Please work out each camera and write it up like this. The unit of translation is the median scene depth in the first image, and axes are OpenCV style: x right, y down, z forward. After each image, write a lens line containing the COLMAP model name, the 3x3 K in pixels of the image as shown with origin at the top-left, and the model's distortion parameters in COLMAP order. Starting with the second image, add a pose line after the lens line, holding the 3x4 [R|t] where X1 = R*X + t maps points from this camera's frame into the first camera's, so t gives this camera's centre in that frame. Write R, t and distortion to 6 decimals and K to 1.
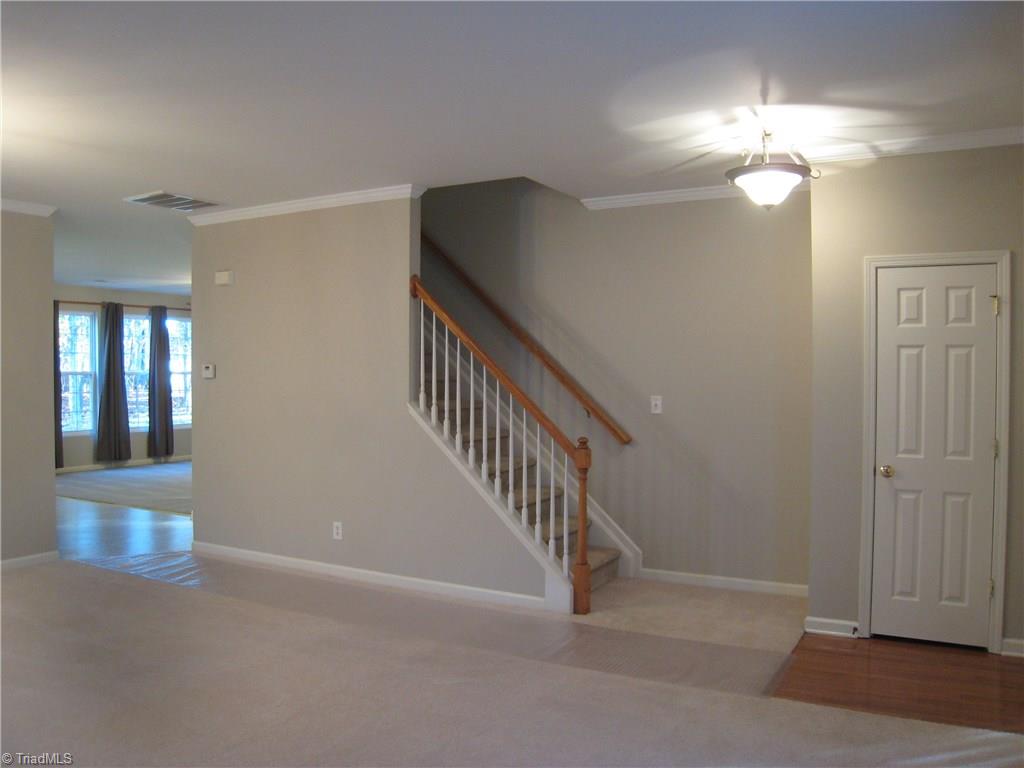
lens RADIAL K [[852.1, 0, 512.0], [0, 852.1, 384.0], [0, 0, 1]] dist [-0.167301, 0.107597]
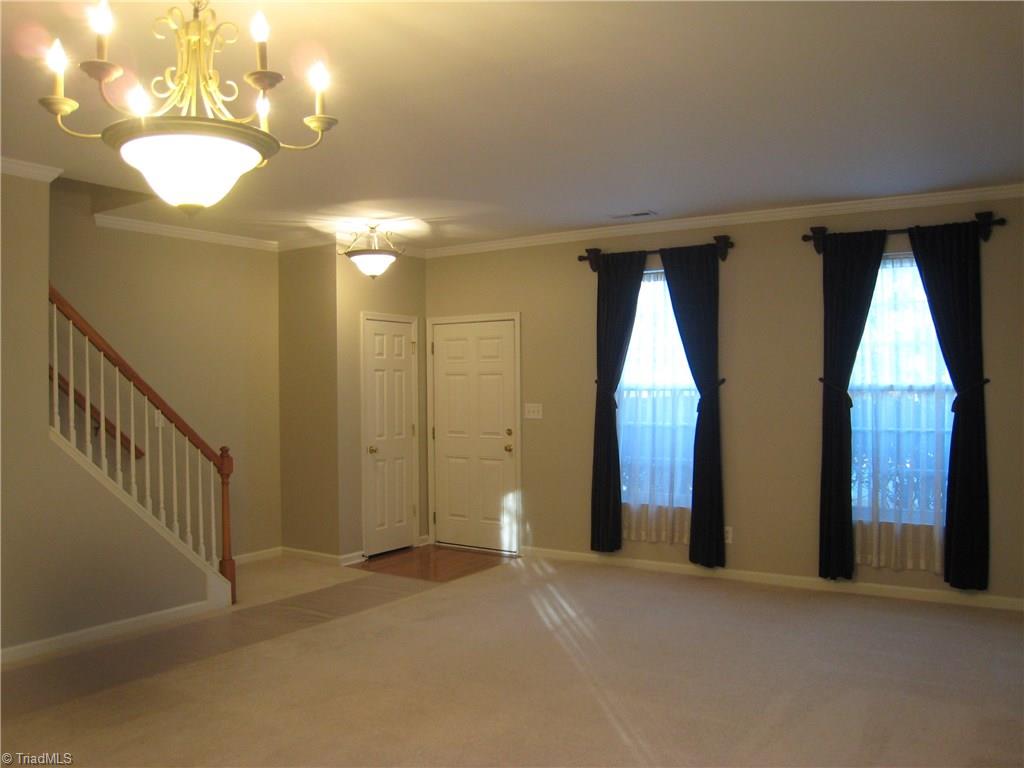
lens RADIAL K [[852.1, 0, 512.0], [0, 852.1, 384.0], [0, 0, 1]] dist [-0.167301, 0.107597]
pose [[0.069754, -0.001533, 0.997563, -1.143454], [0.026076, 0.999660, -0.000288, -0.011847], [-0.997223, 0.026032, 0.069770, 0.620727]]
